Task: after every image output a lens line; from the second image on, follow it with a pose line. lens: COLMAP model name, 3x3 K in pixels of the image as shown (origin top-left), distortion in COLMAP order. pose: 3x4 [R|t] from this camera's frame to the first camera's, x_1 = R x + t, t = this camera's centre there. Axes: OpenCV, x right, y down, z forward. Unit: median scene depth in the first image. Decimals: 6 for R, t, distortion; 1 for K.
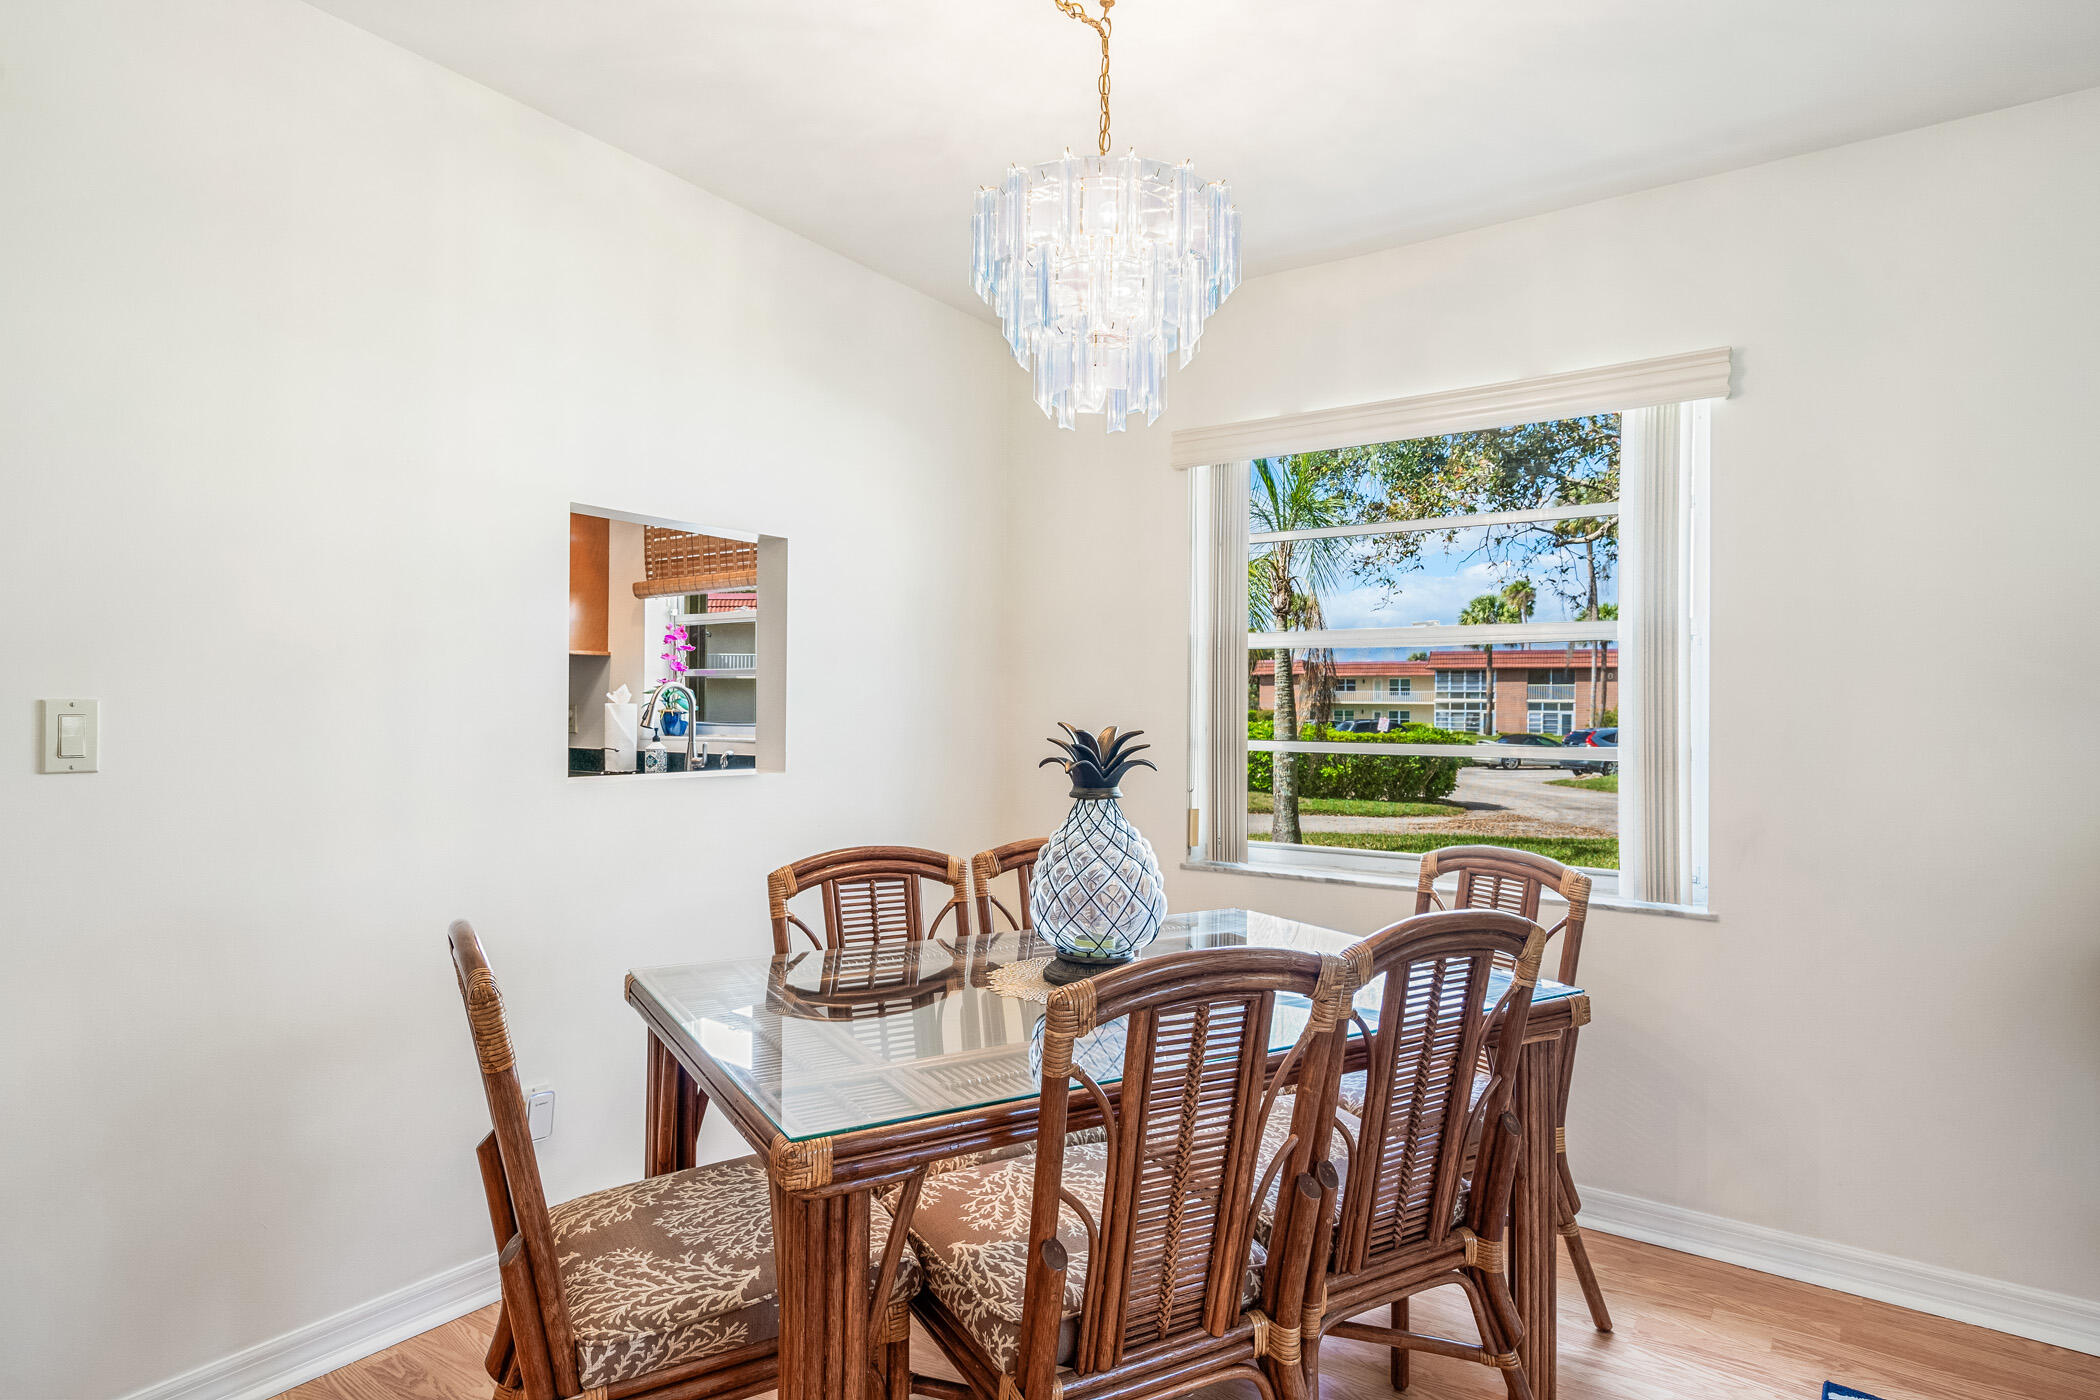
lens RADIAL K [[1134.9, 0, 1044.2], [0, 1134.9, 712.4], [0, 0, 1]] dist [-0.004138, -0.000070]
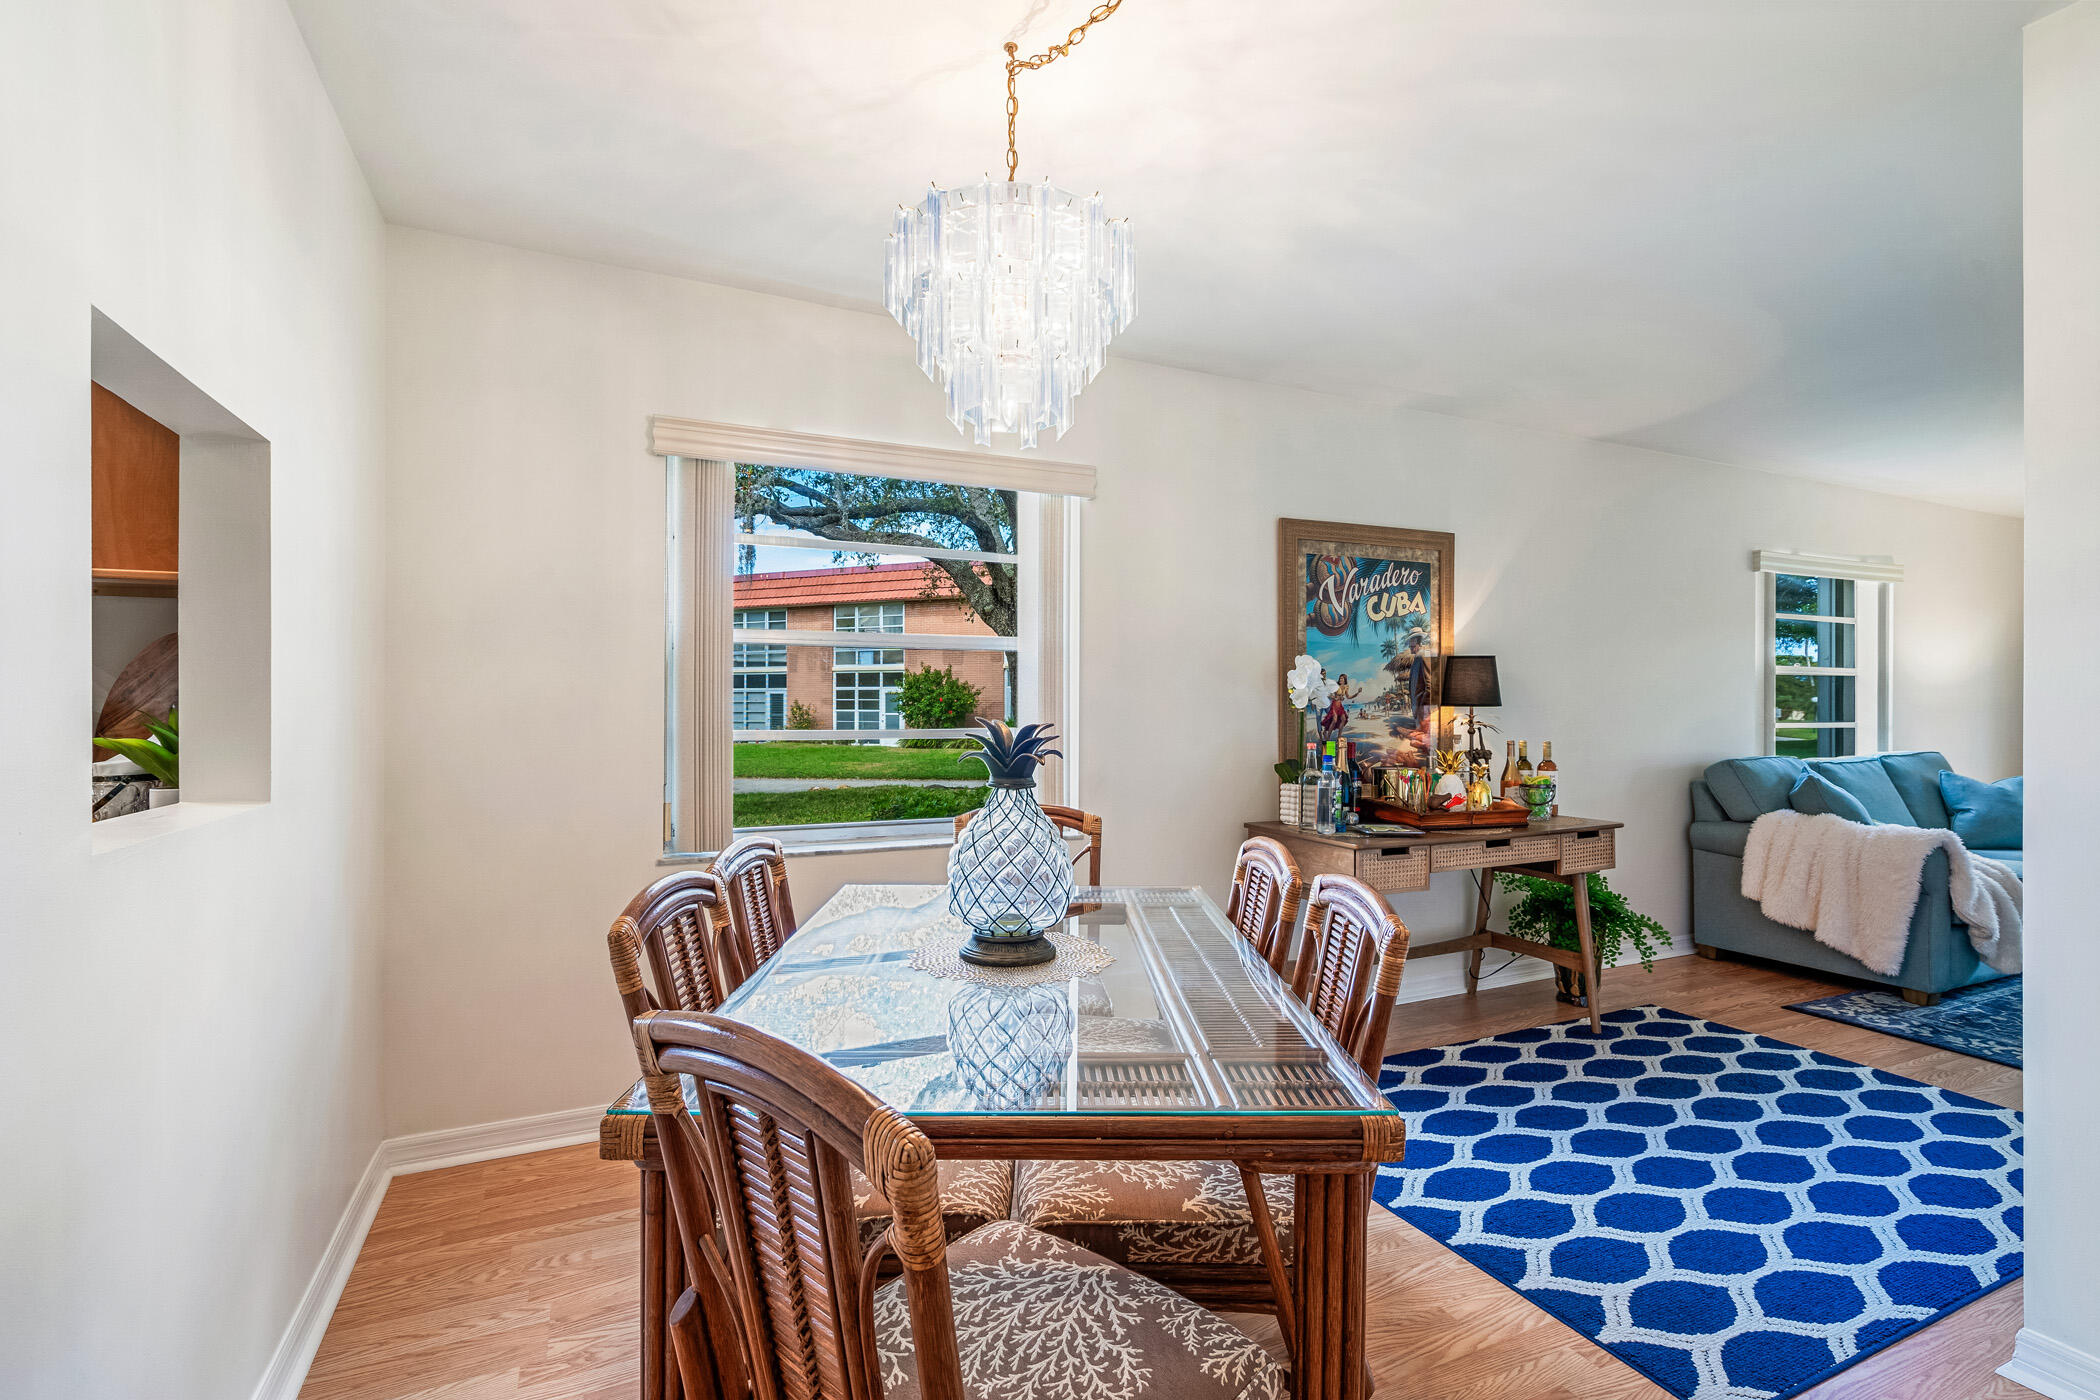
lens RADIAL K [[959.9, 0, 1047.8], [0, 959.9, 704.9], [0, 0, 1]] dist [-0.000375, 0.000495]
pose [[0.495849, -0.008080, 0.868371, -0.562424], [0.002821, 0.999966, 0.007693, -0.007438], [-0.868404, -0.001365, 0.495855, 0.398259]]
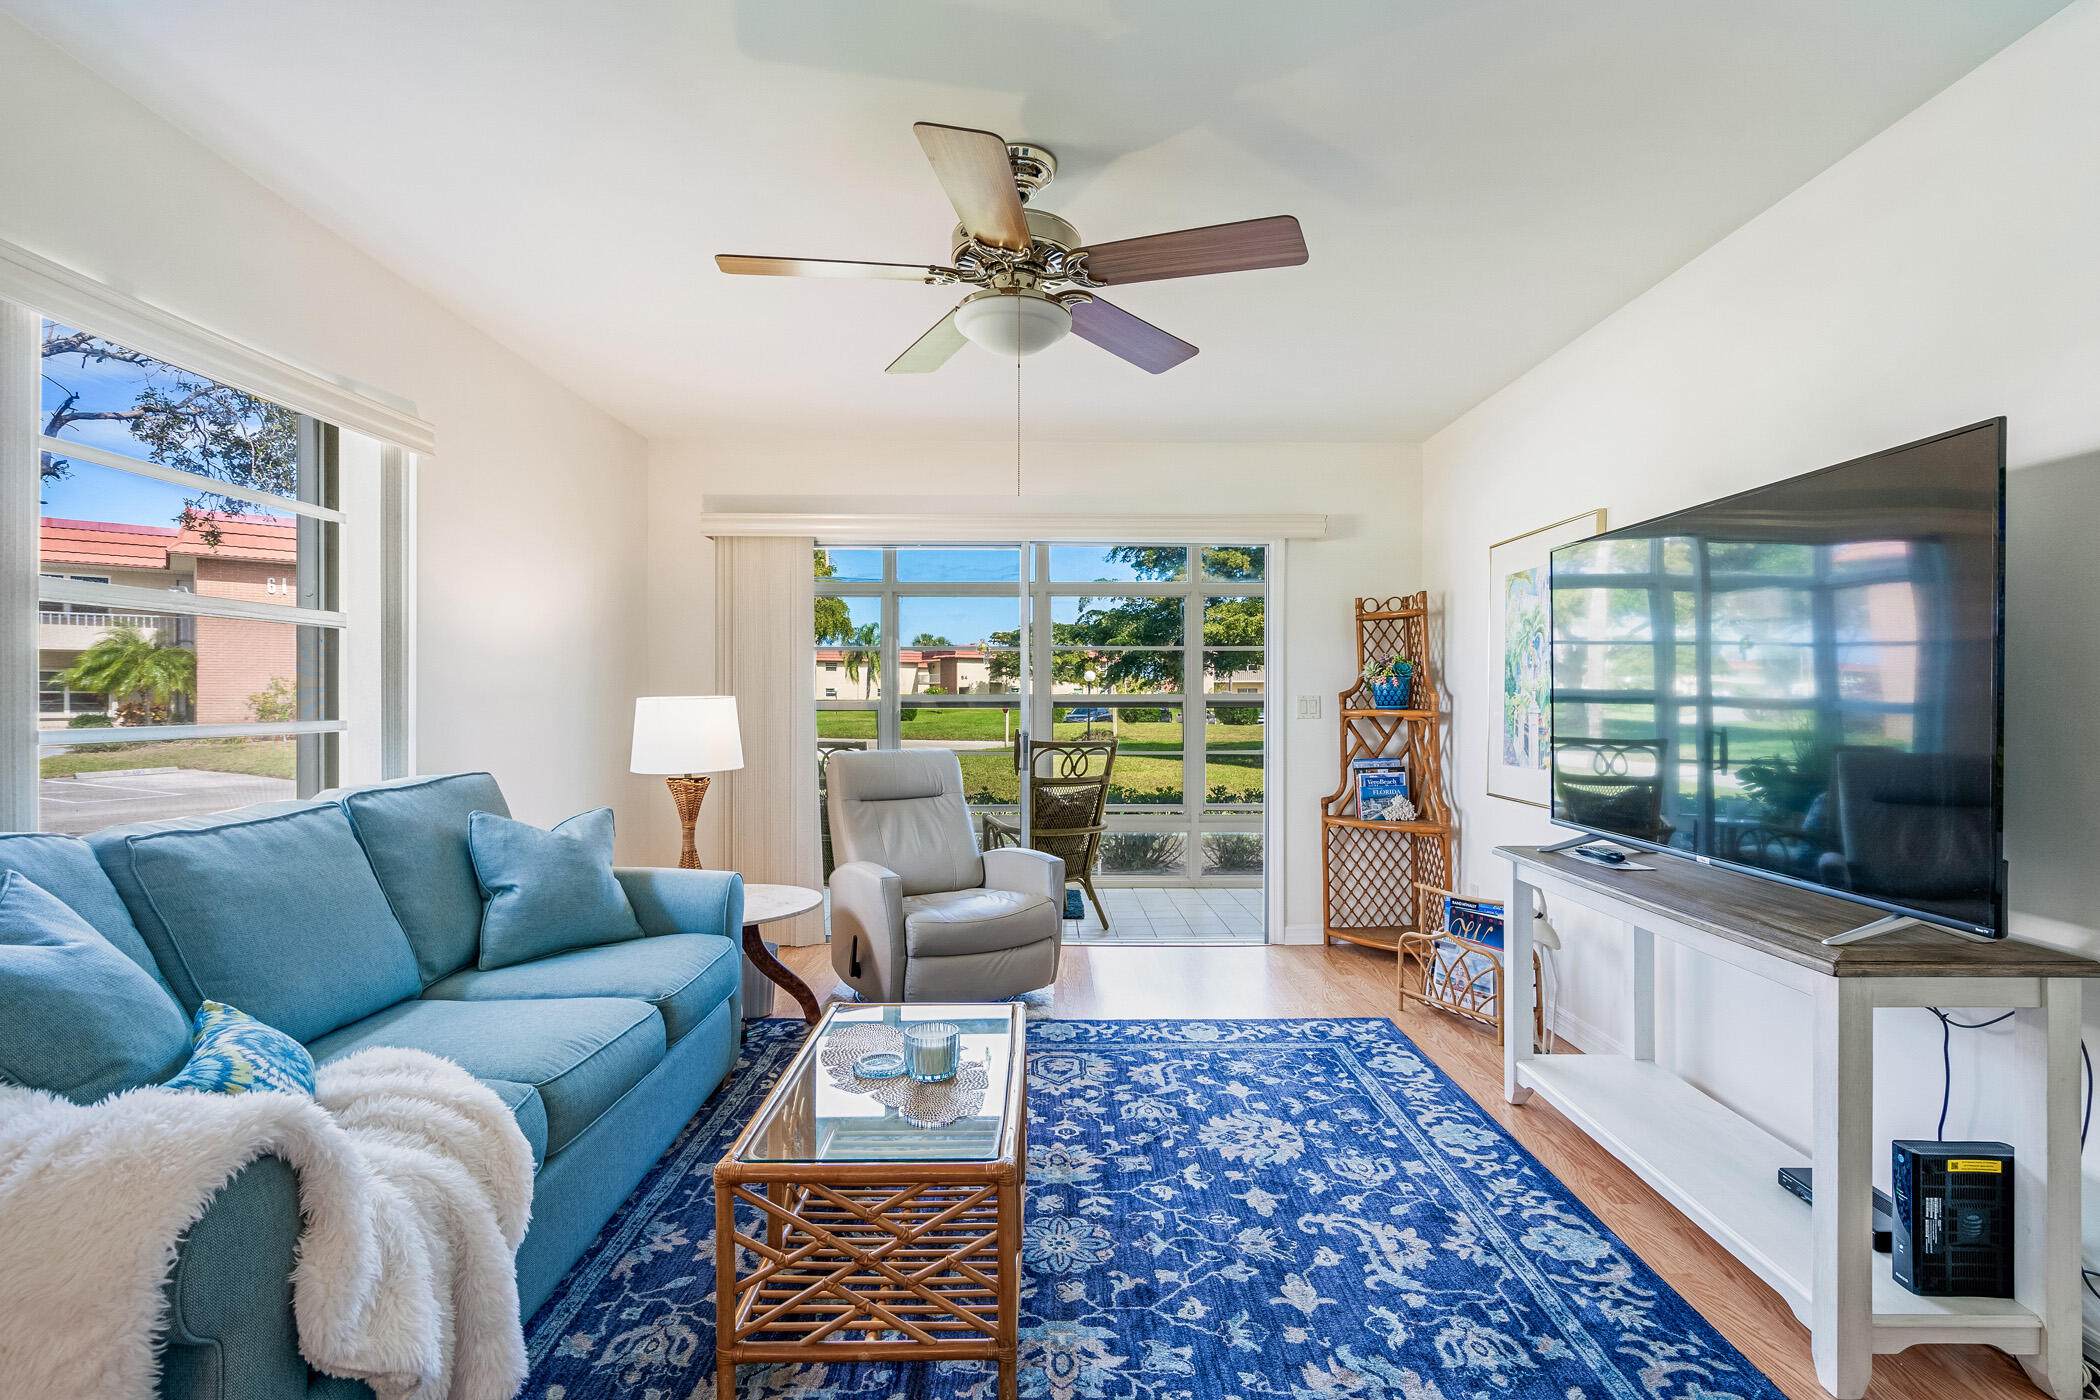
lens RADIAL K [[1002.9, 0, 1052.2], [0, 1002.9, 702.2], [0, 0, 1]] dist [0.001278, 0.000162]
pose [[-0.585552, -0.016848, 0.810460, 0.859110], [-0.007147, 0.999852, 0.015621, 0.010587], [-0.810603, 0.003355, -0.585586, -0.098745]]
